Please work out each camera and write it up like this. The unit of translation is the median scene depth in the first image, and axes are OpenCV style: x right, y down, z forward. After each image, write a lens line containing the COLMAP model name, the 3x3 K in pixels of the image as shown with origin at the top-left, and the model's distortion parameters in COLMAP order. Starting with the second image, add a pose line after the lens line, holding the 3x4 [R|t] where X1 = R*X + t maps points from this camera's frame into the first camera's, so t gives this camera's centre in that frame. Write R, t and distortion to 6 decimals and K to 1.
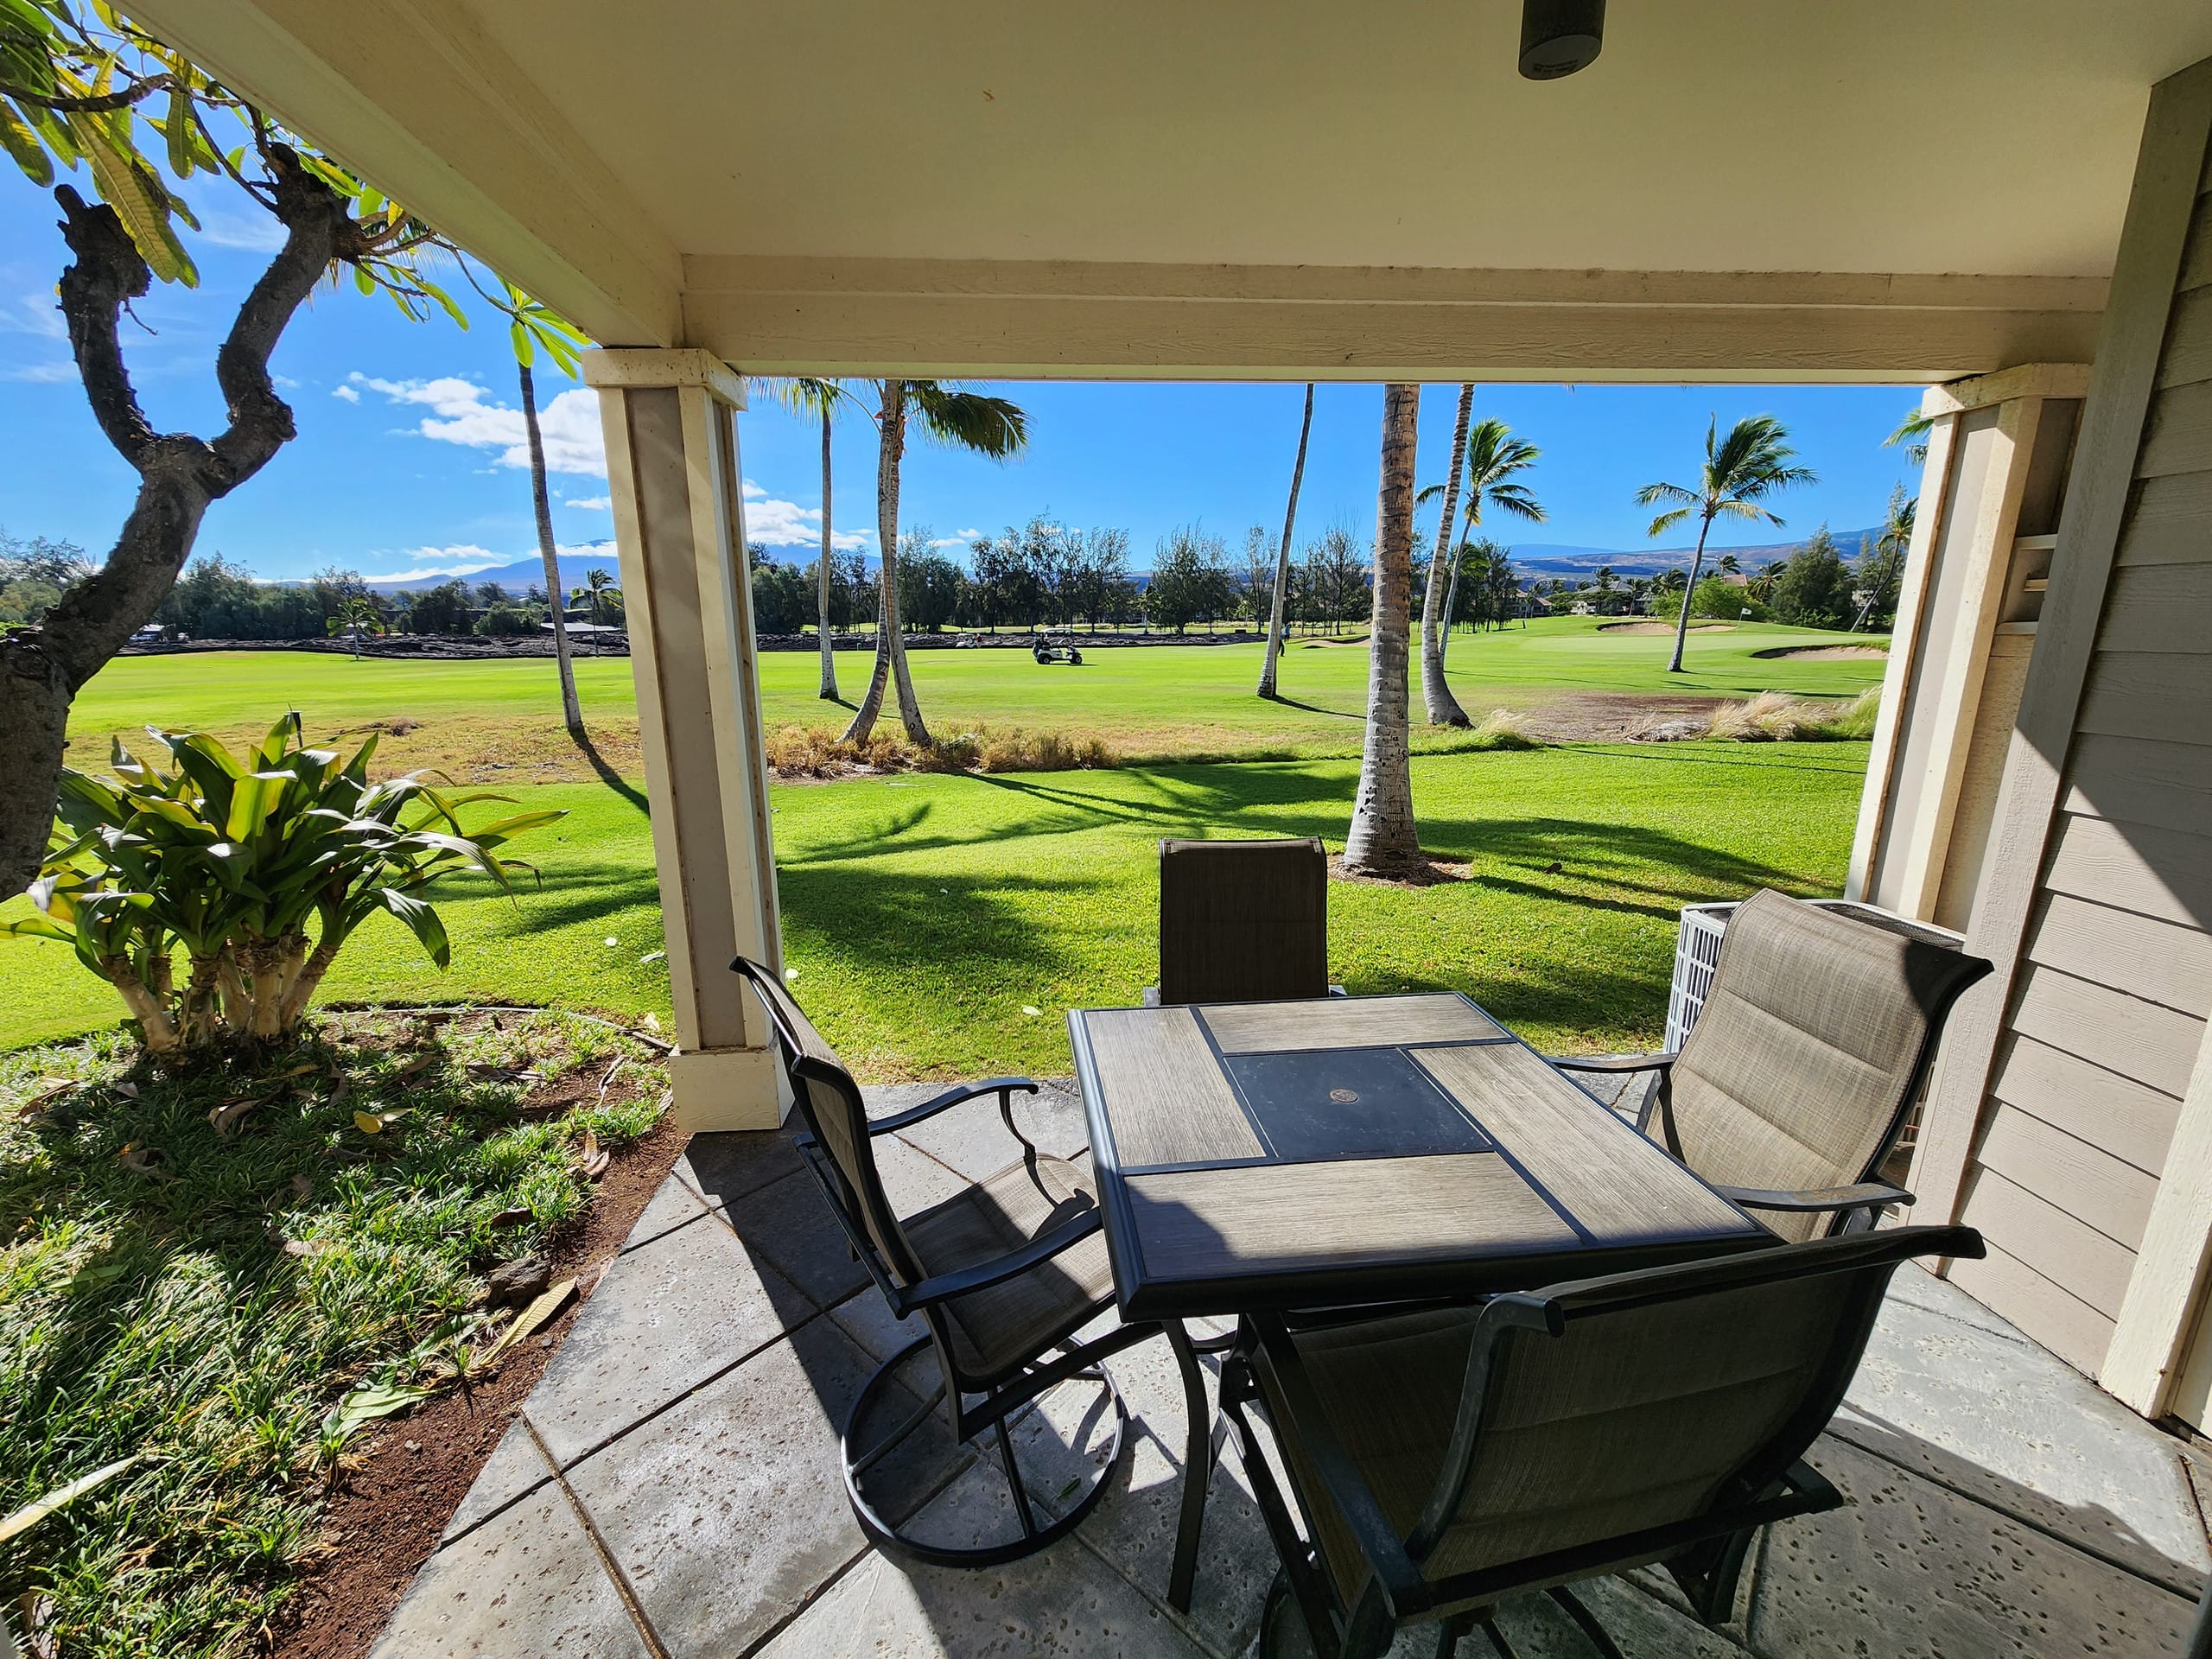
lens RADIAL K [[901.3, 0, 1090.9], [0, 901.3, 830.2], [0, 0, 1]] dist [0.002457, -0.000275]
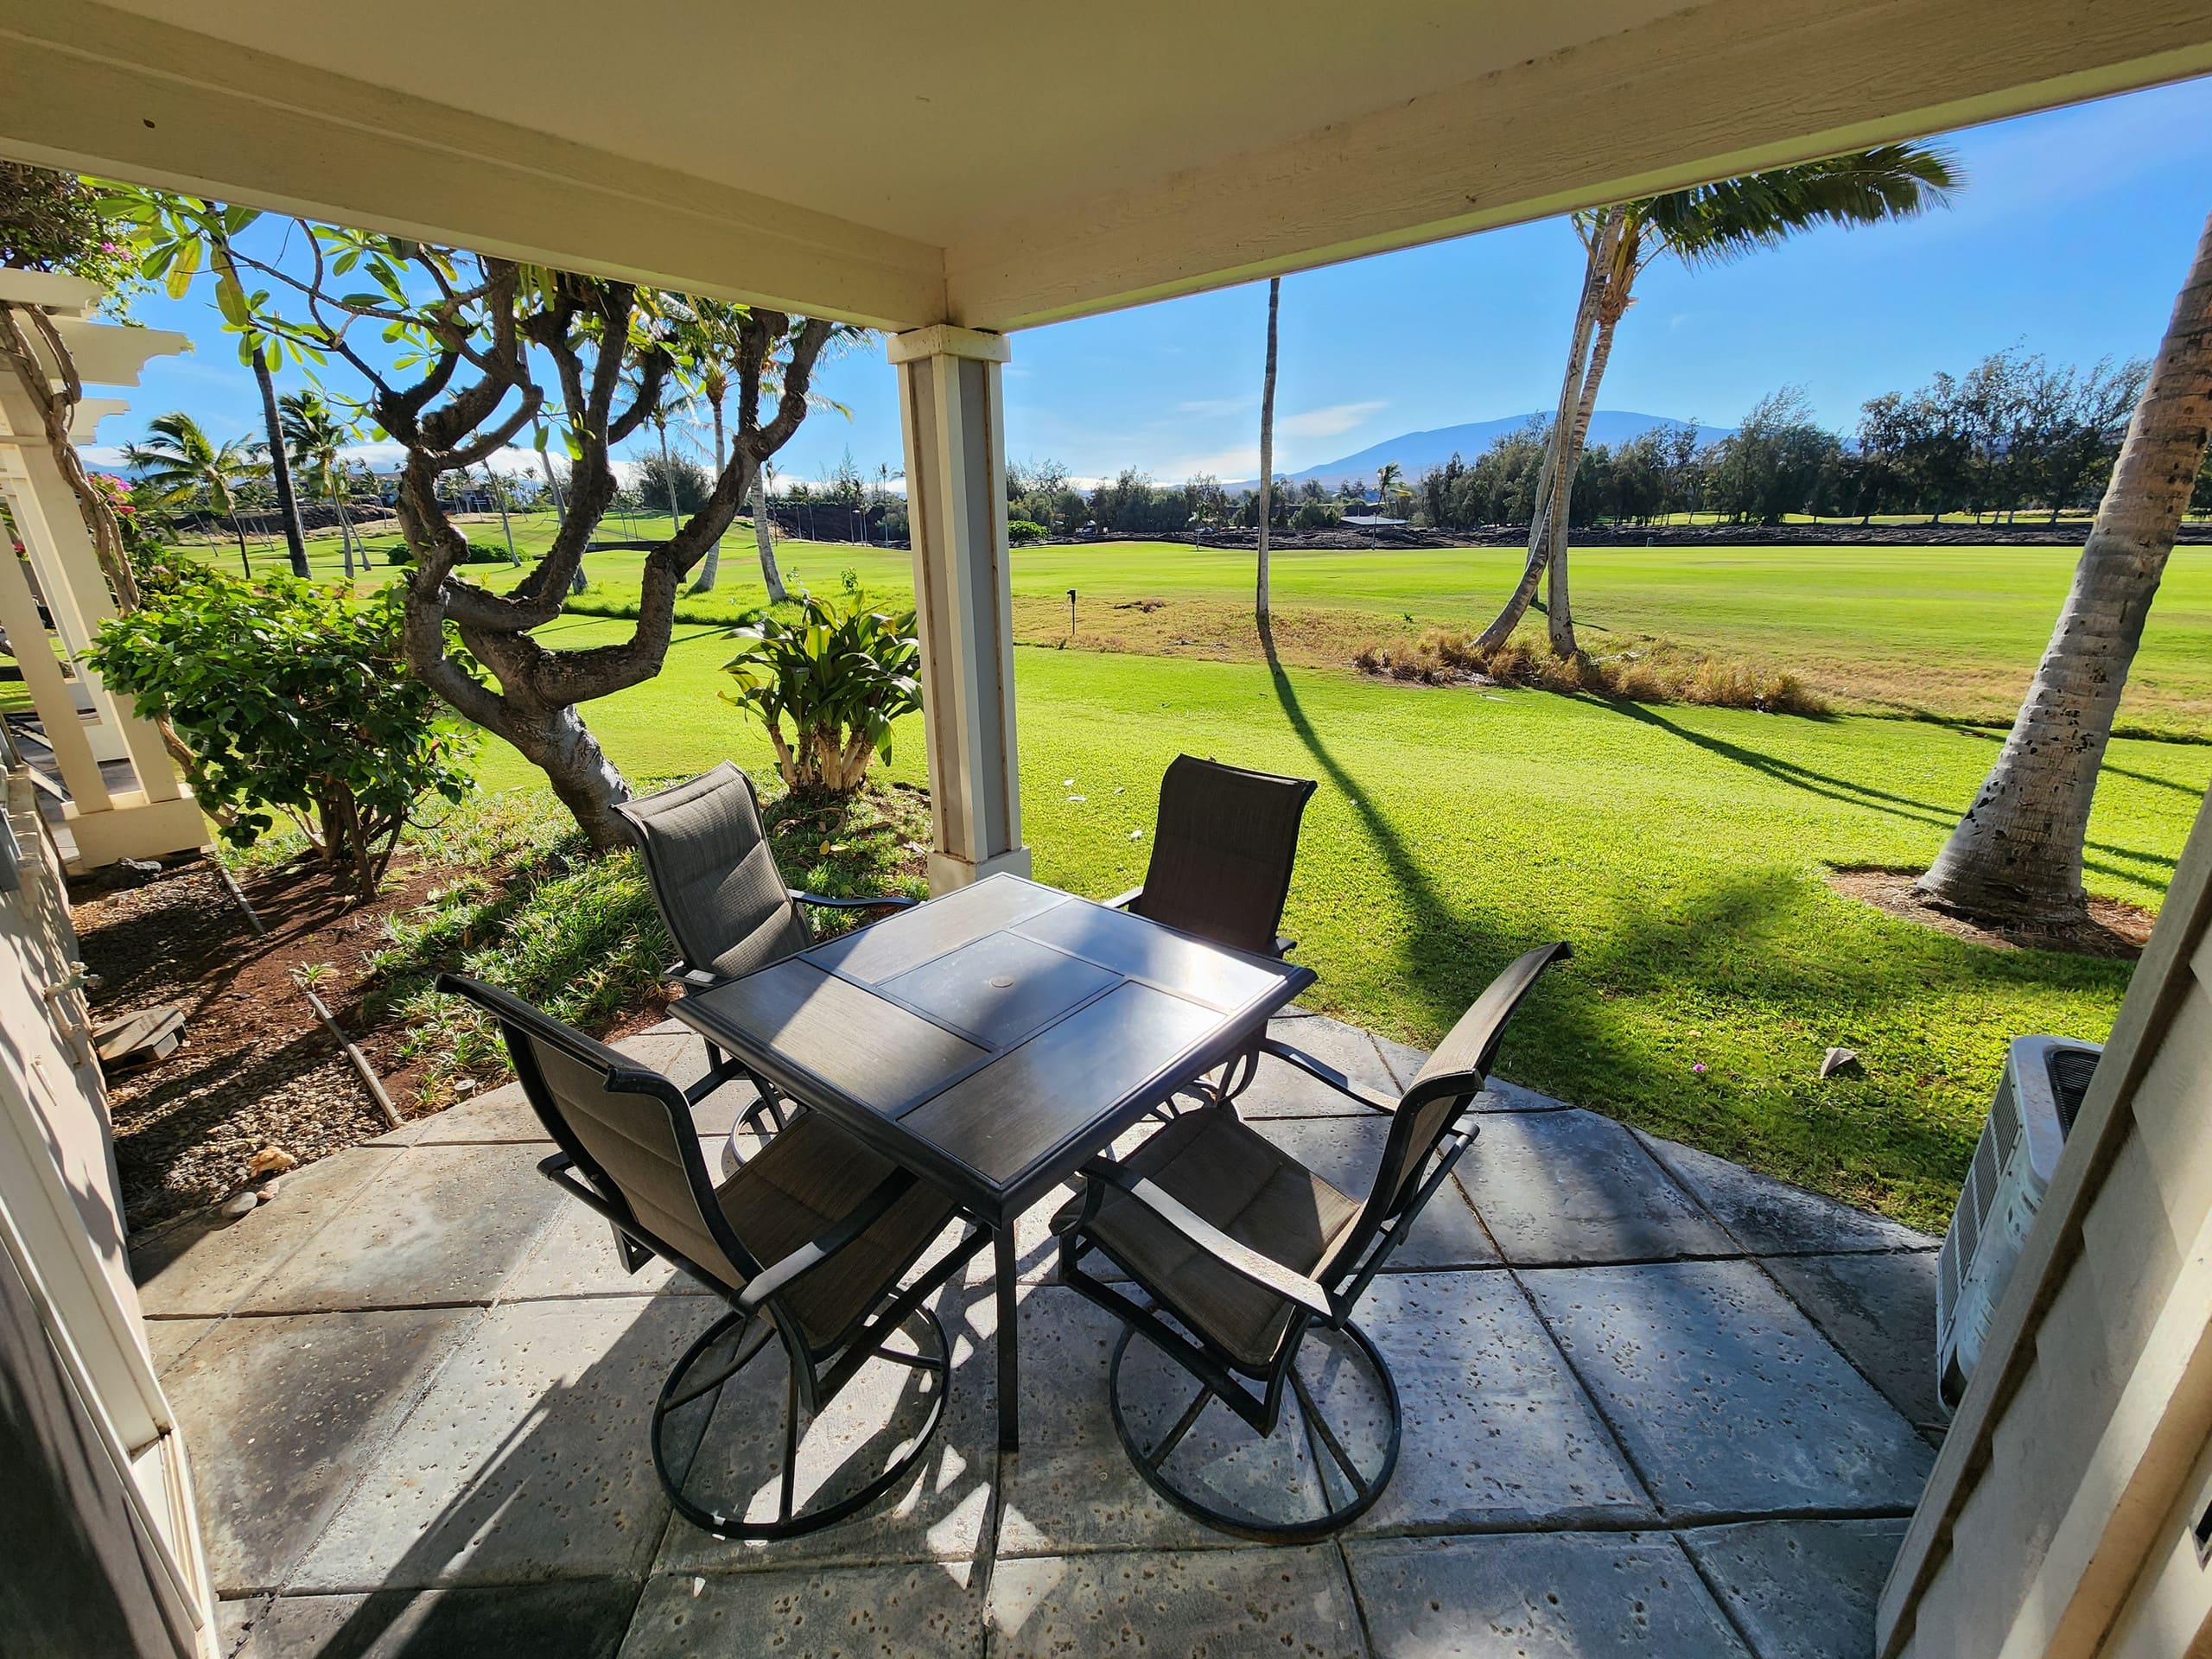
lens RADIAL K [[901.3, 0, 1098.8], [0, 901.3, 833.3], [0, 0, 1]] dist [0.002457, -0.000275]
pose [[0.702720, 0.227424, -0.674139, 0.130139], [-0.149310, 0.973574, 0.172799, -0.011963], [0.695623, -0.020773, 0.718107, 0.033307]]
